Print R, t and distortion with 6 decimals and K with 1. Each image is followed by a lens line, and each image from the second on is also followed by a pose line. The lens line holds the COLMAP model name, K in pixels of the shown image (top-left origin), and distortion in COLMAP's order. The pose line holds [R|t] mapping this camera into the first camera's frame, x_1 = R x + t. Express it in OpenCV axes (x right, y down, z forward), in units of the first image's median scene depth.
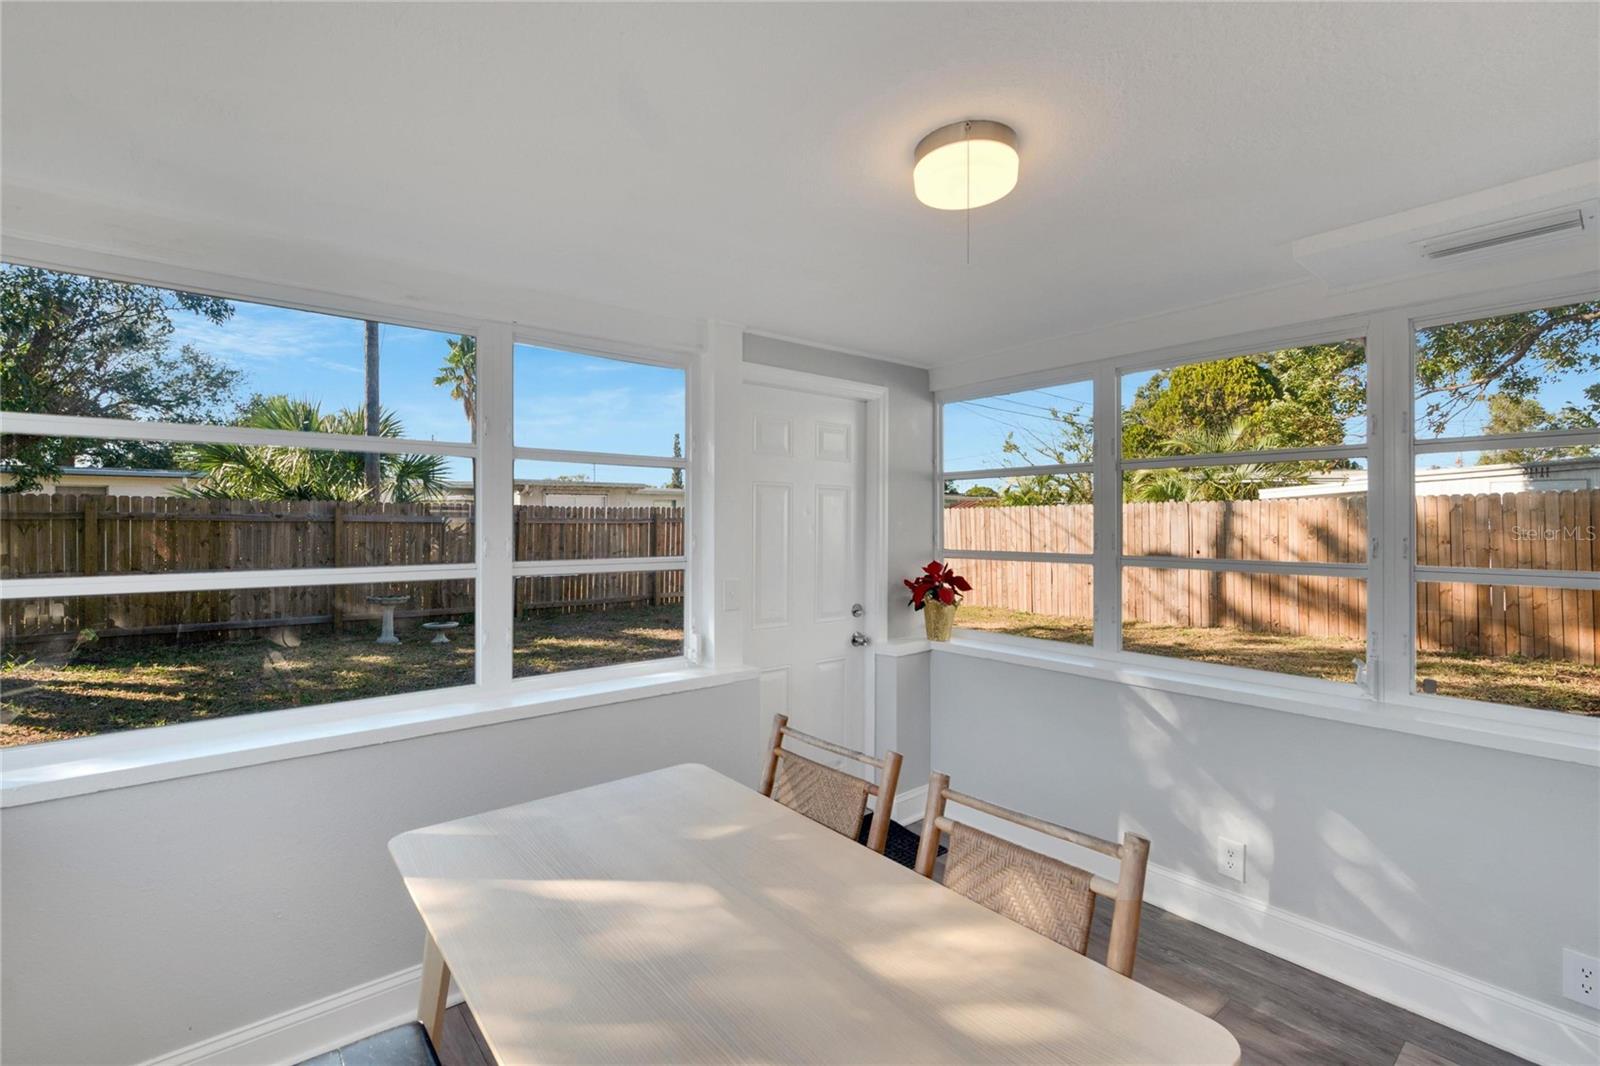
lens RADIAL K [[714.2, 0, 769.3], [0, 714.2, 526.4], [0, 0, 1]] dist [0.016416, -0.000009]
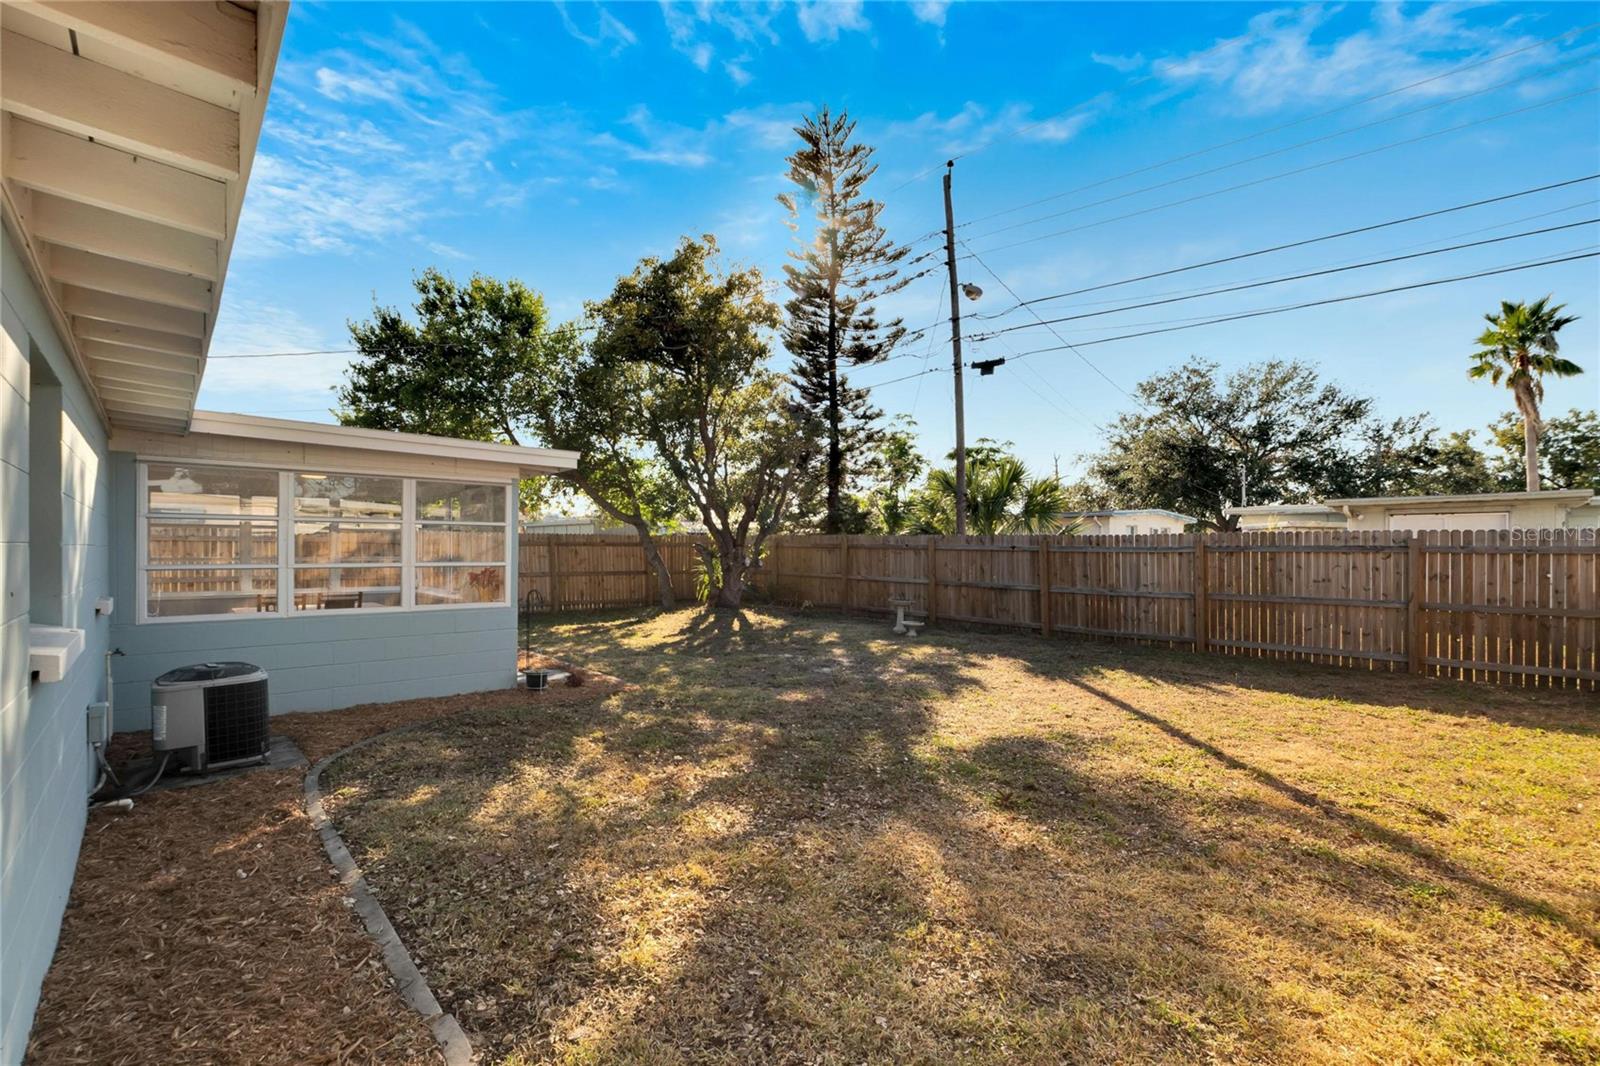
lens RADIAL K [[700.7, 0, 797.4], [0, 700.7, 545.7], [0, 0, 1]] dist [-0.000245, 0.000040]
pose [[0.091177, -0.001471, -0.995834, 0.779064], [-0.011944, 0.999925, -0.002571, -0.005975], [0.995763, 0.012129, 0.091153, 0.589846]]
